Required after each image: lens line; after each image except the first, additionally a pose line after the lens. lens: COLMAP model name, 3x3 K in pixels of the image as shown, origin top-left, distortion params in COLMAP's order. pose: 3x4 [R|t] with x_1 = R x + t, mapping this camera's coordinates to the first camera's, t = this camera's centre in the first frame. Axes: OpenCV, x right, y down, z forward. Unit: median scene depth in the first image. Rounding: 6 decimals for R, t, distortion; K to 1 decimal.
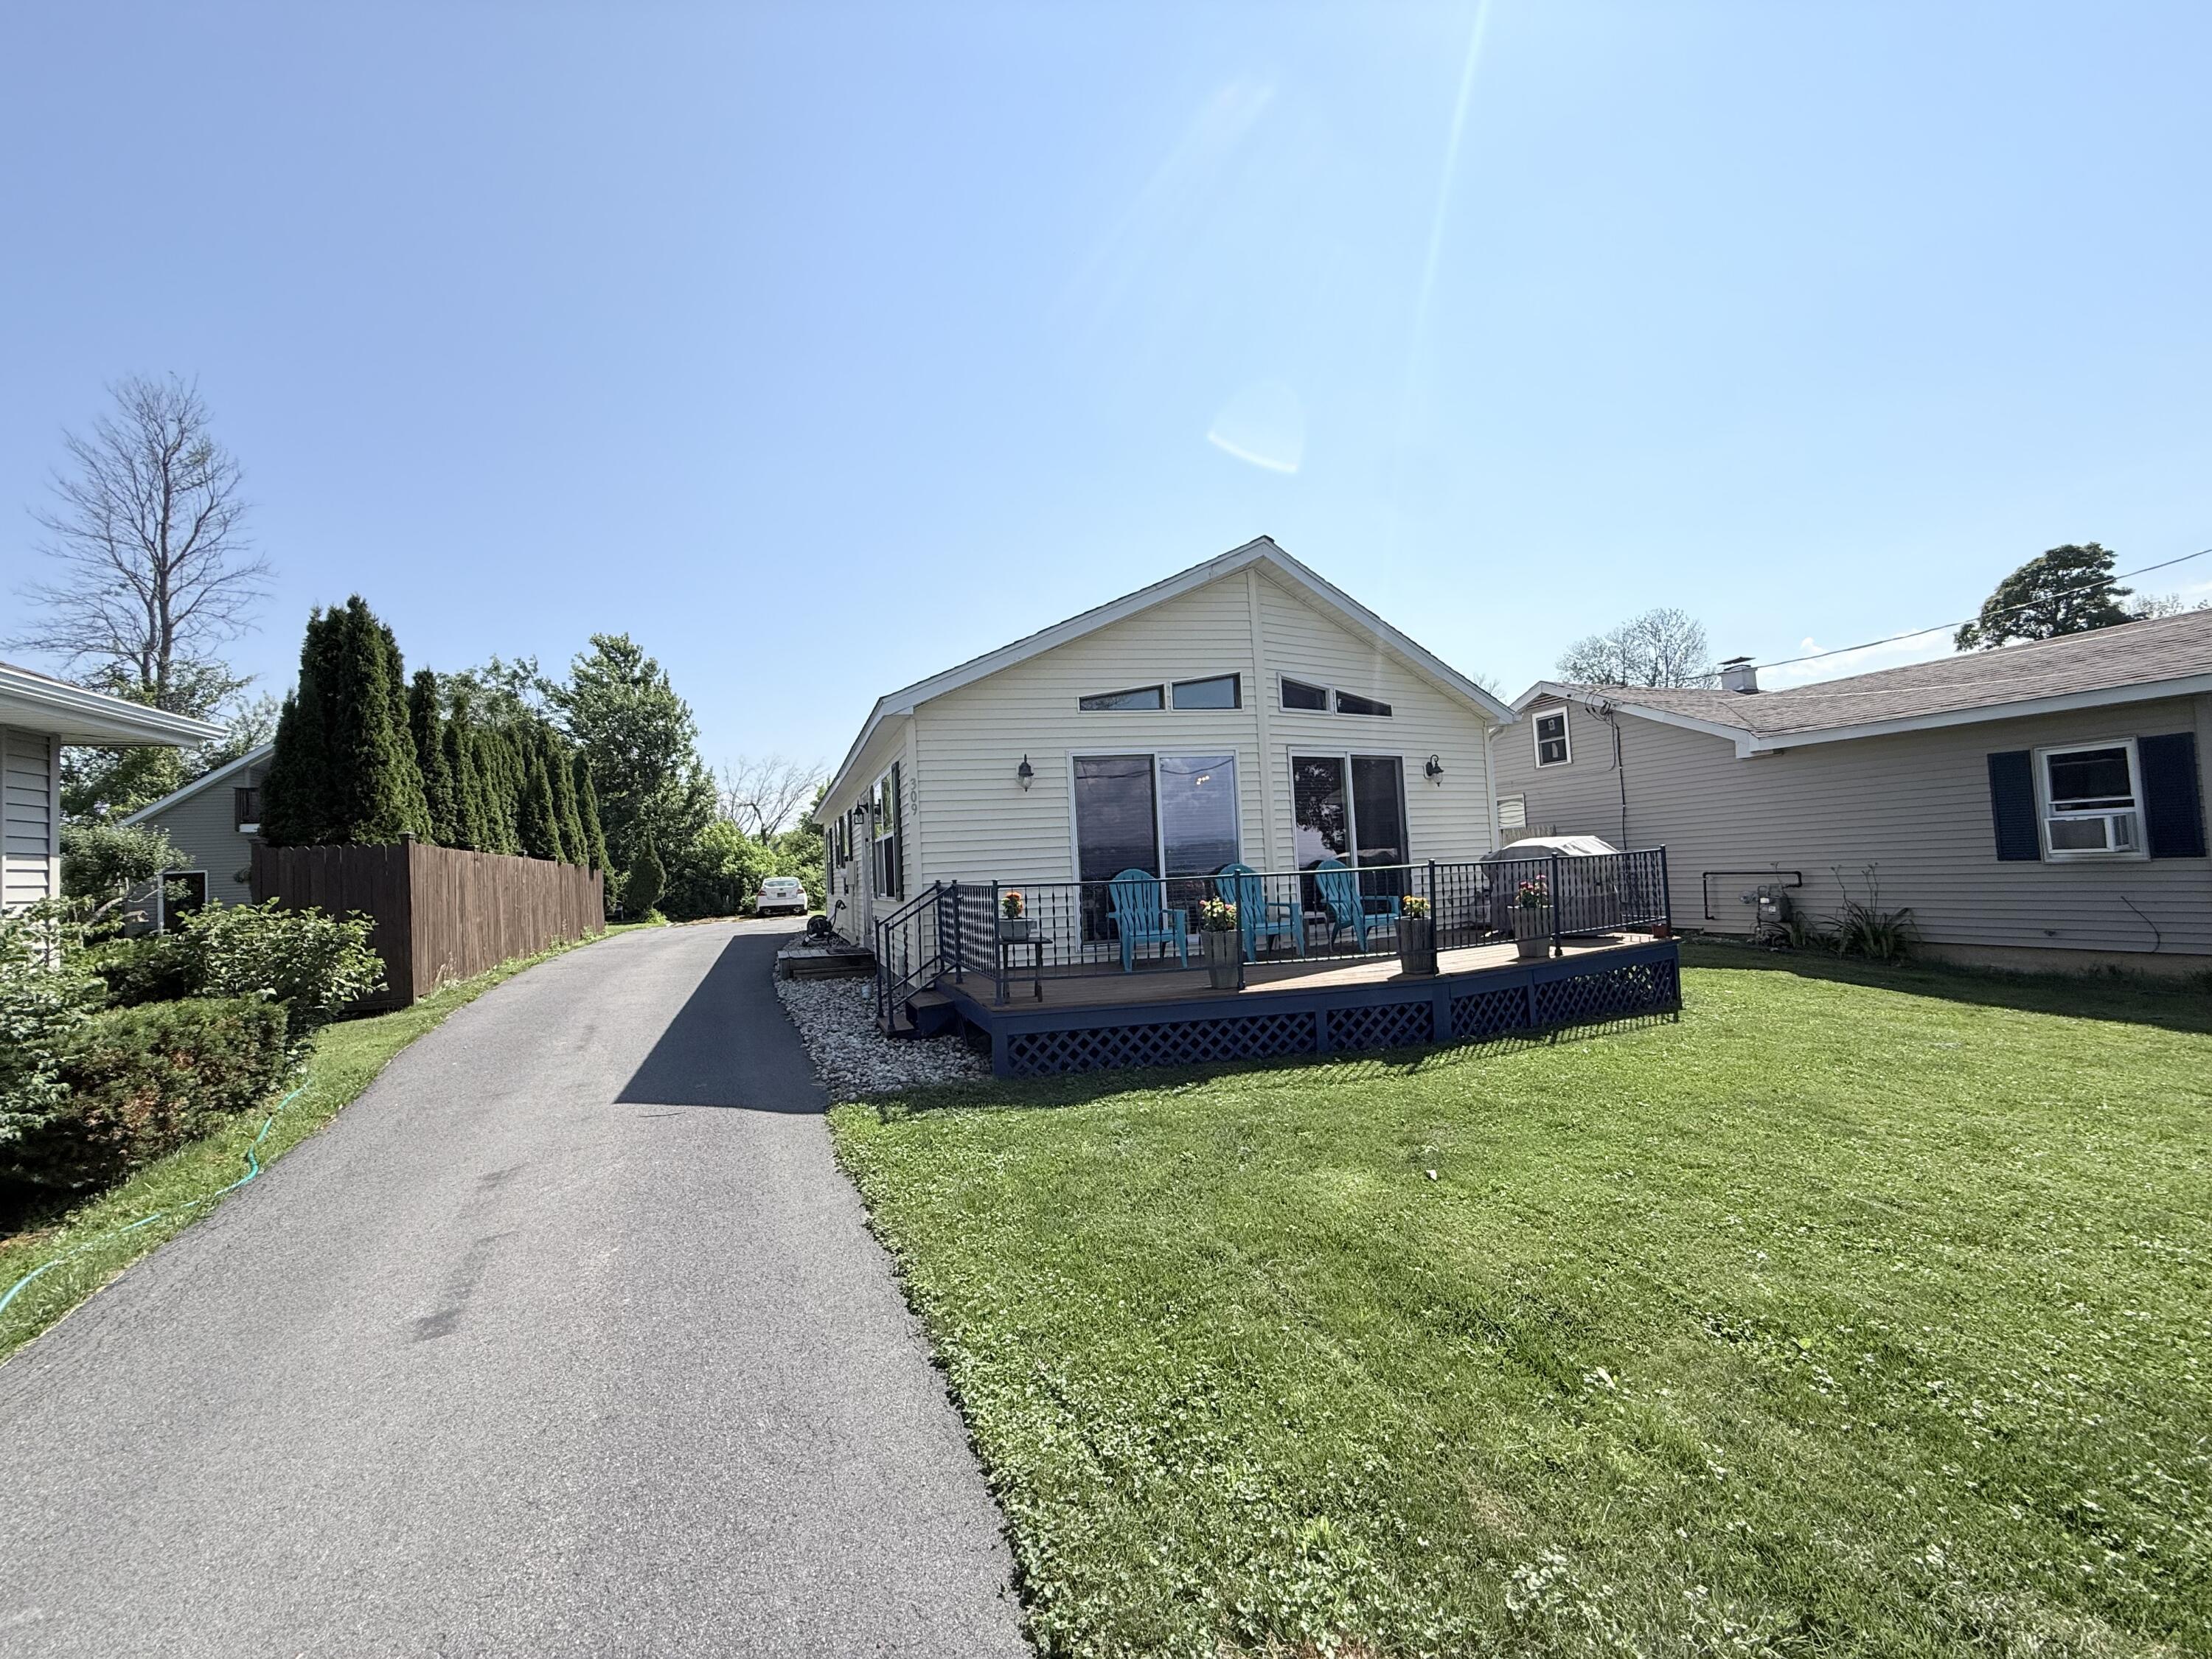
lens RADIAL K [[882.0, 0, 1104.2], [0, 882.0, 829.5], [0, 0, 1]] dist [-0.001065, 0.000366]
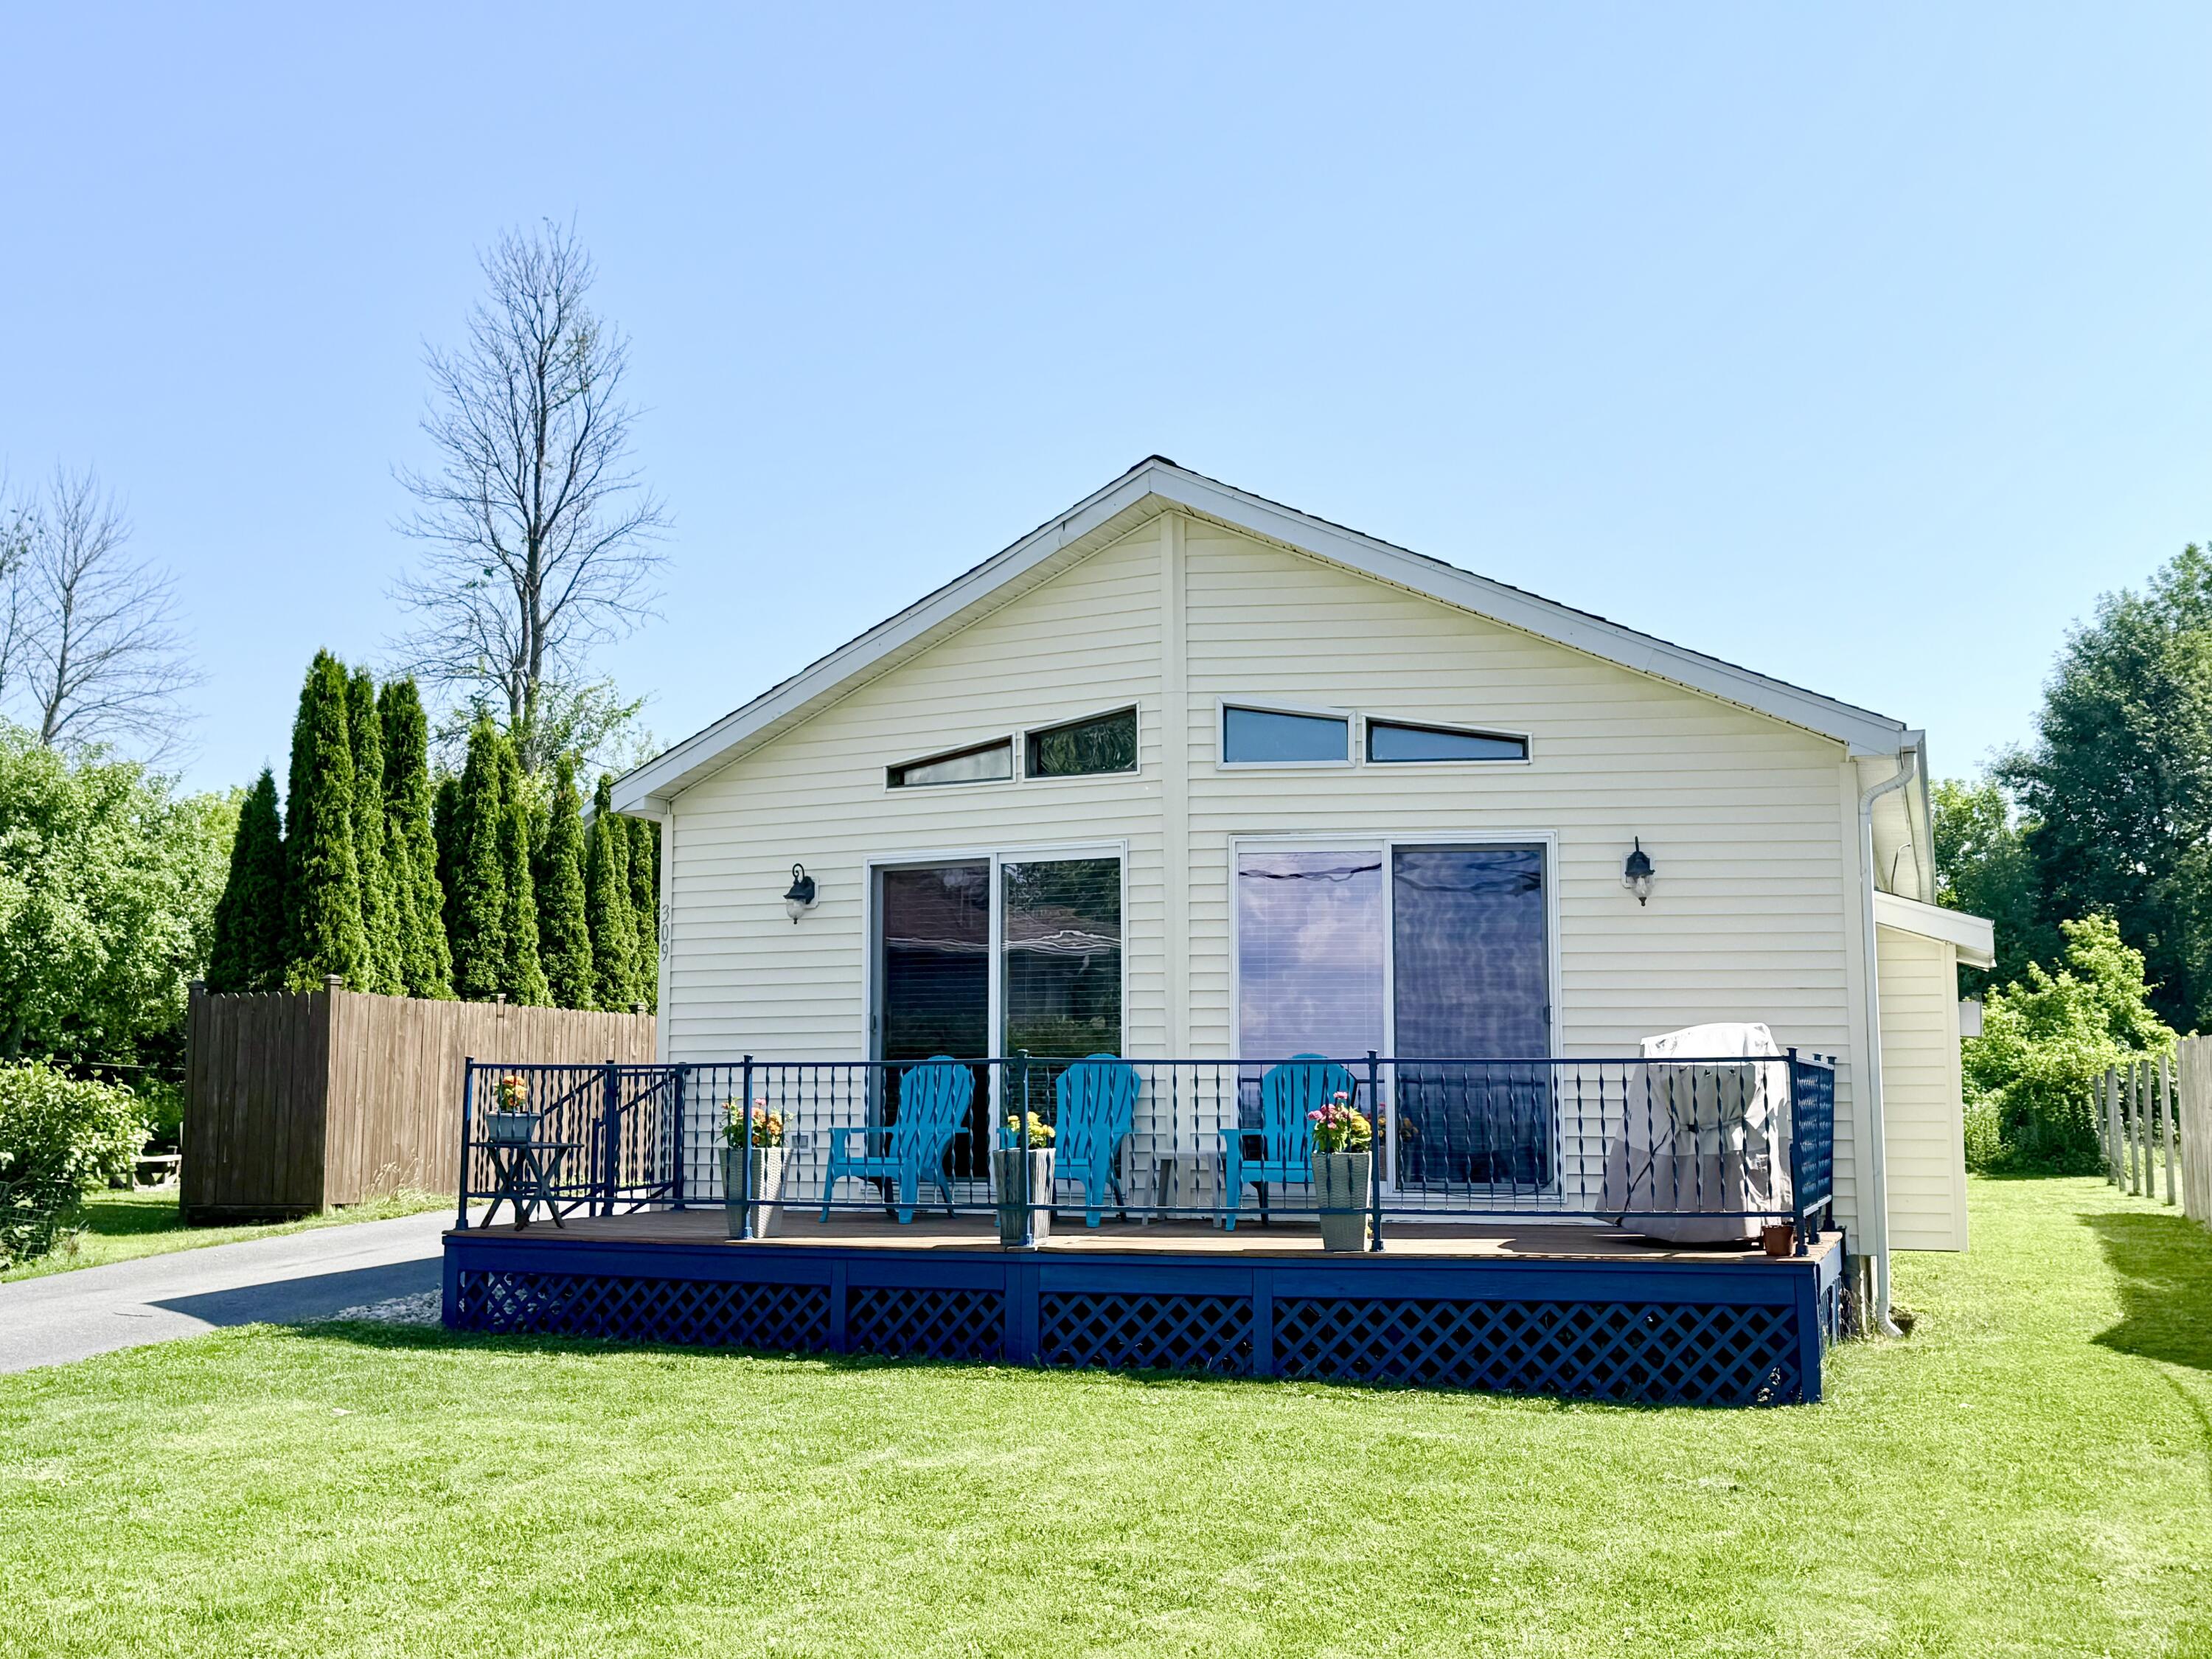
lens RADIAL K [[2425.5, 0, 1108.0], [0, 2425.5, 809.0], [0, 0, 1]] dist [0.132987, 0.000000]
pose [[0.768369, -0.029454, -0.639329, 0.831863], [-0.011108, 0.998176, -0.059335, -0.017336], [0.639911, 0.052693, 0.766640, -0.124535]]
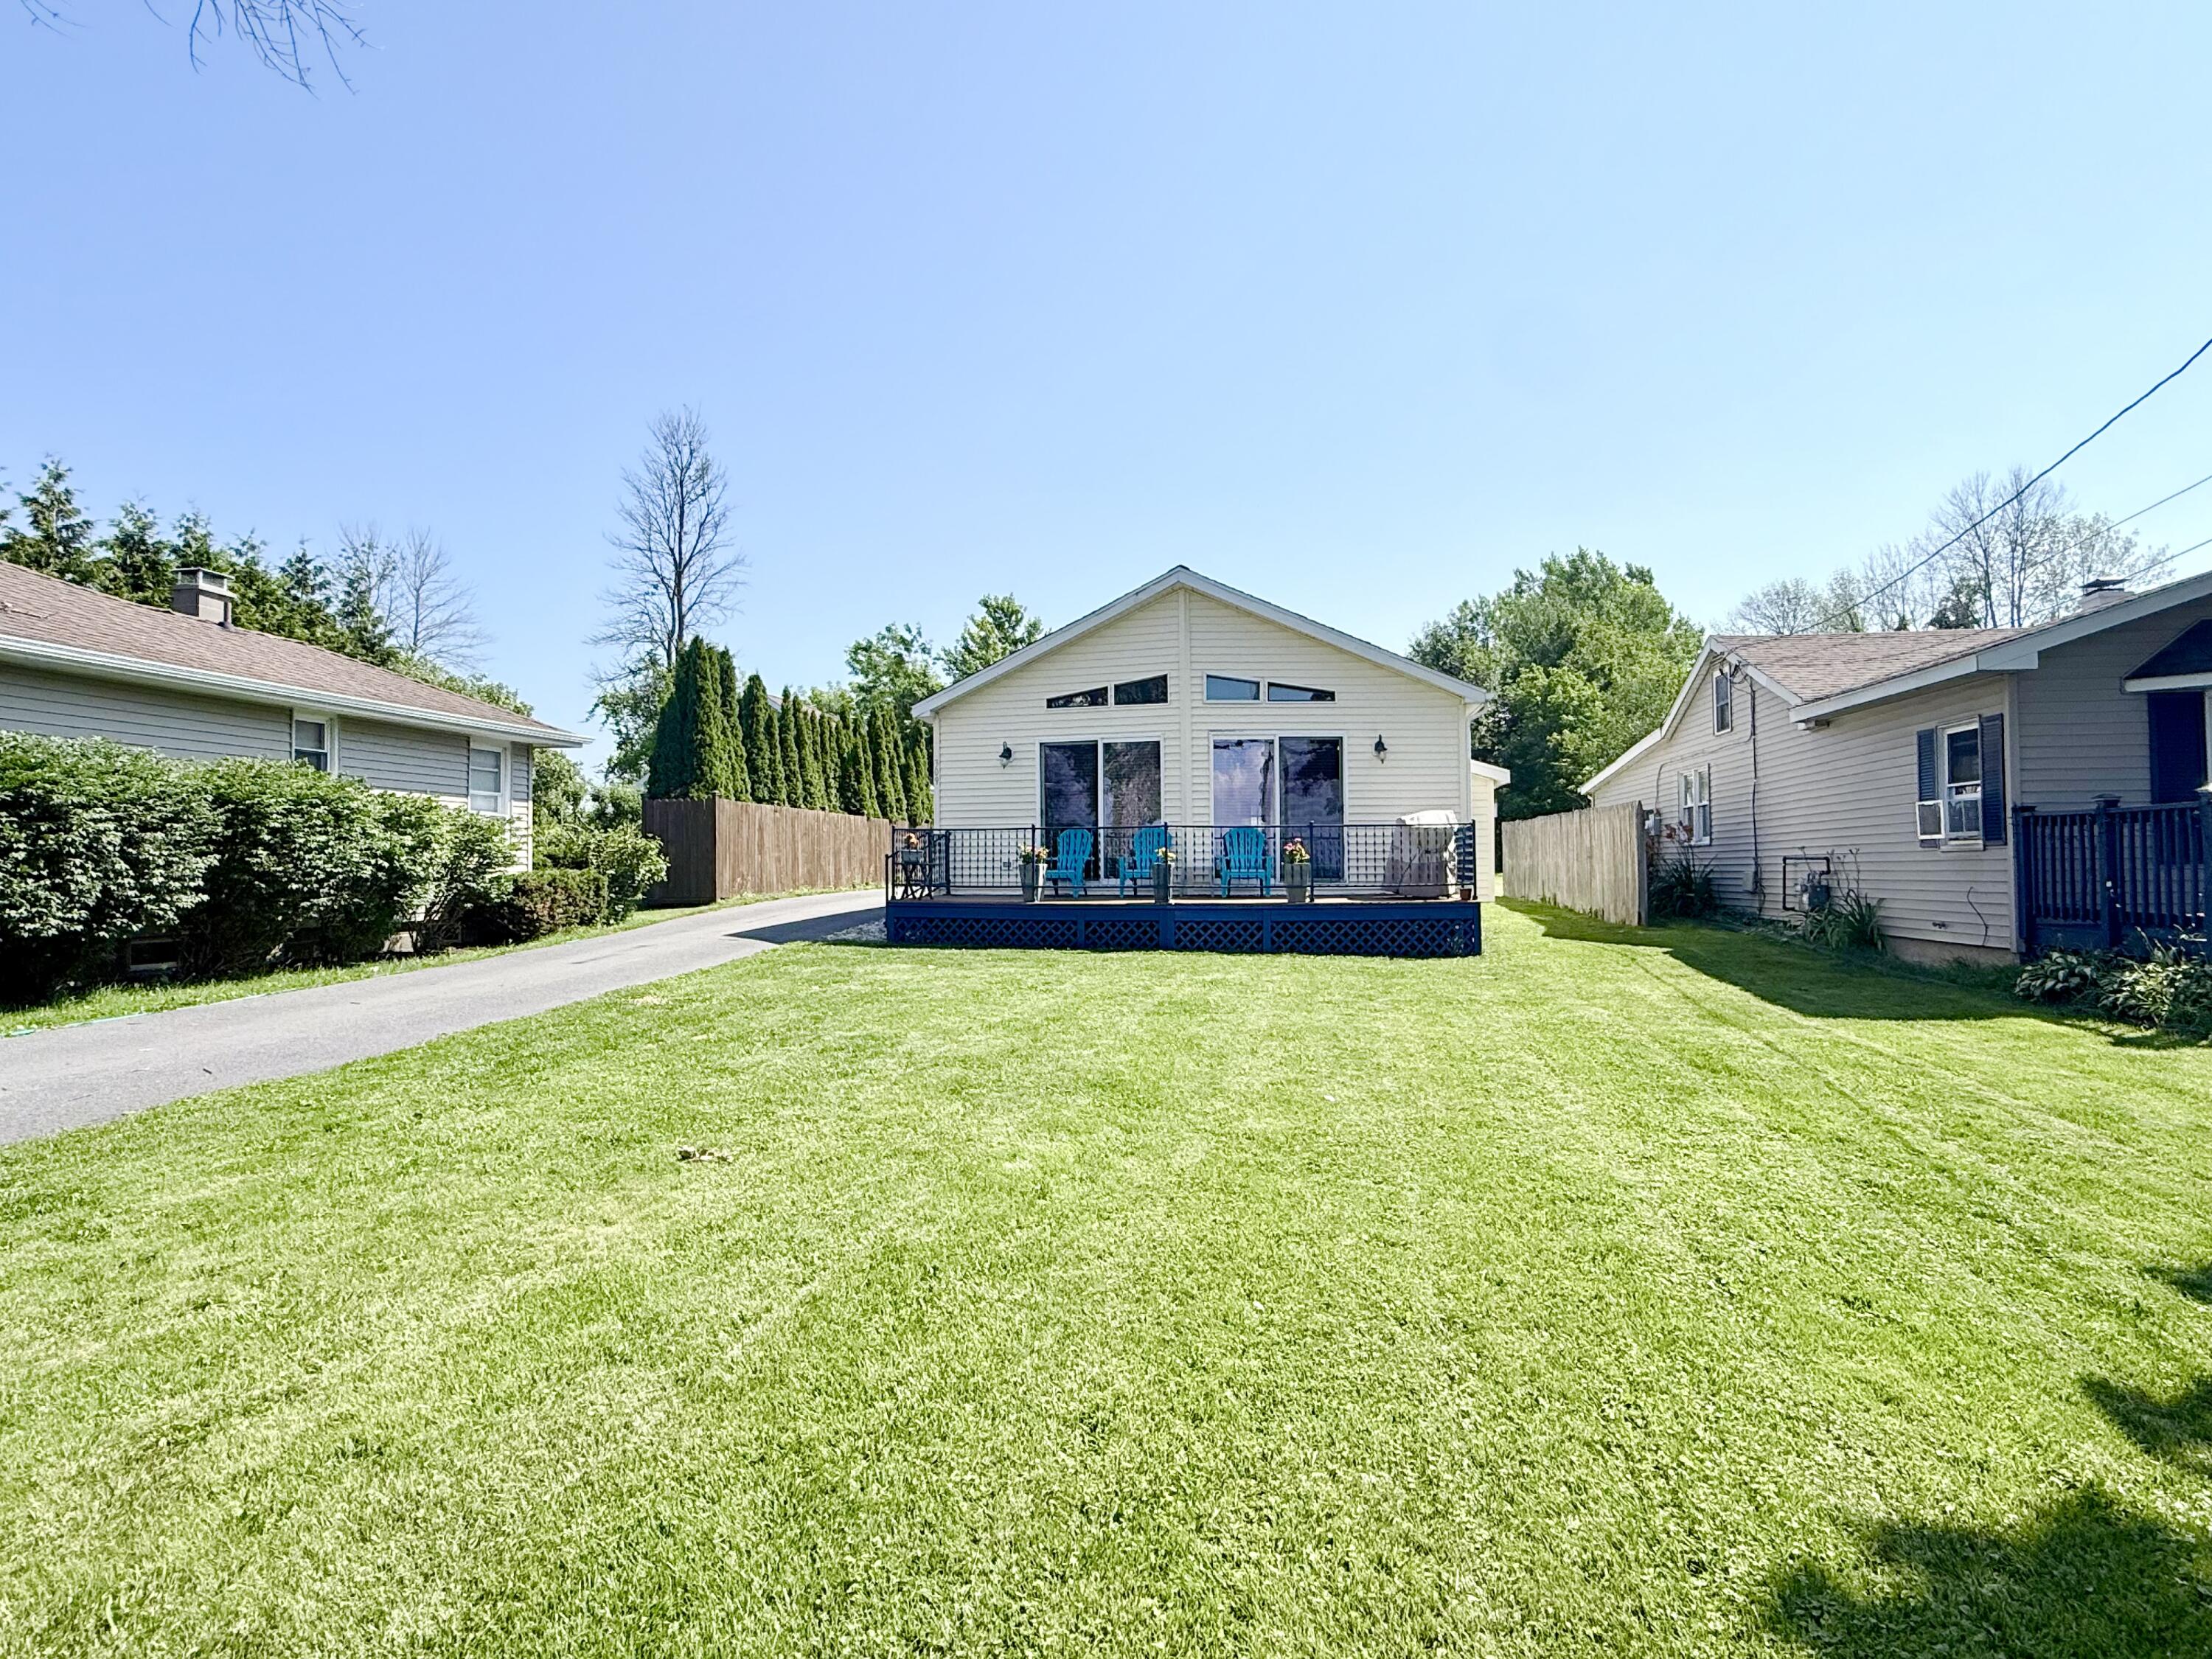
lens RADIAL K [[1228.9, 0, 1102.6], [0, 1228.9, 823.9], [0, 0, 1]] dist [0.002948, -0.000260]
pose [[0.863987, 0.027545, -0.502760, 0.724369], [-0.015413, 0.999481, 0.028272, -0.009088], [0.503278, -0.016678, 0.863964, -0.425409]]
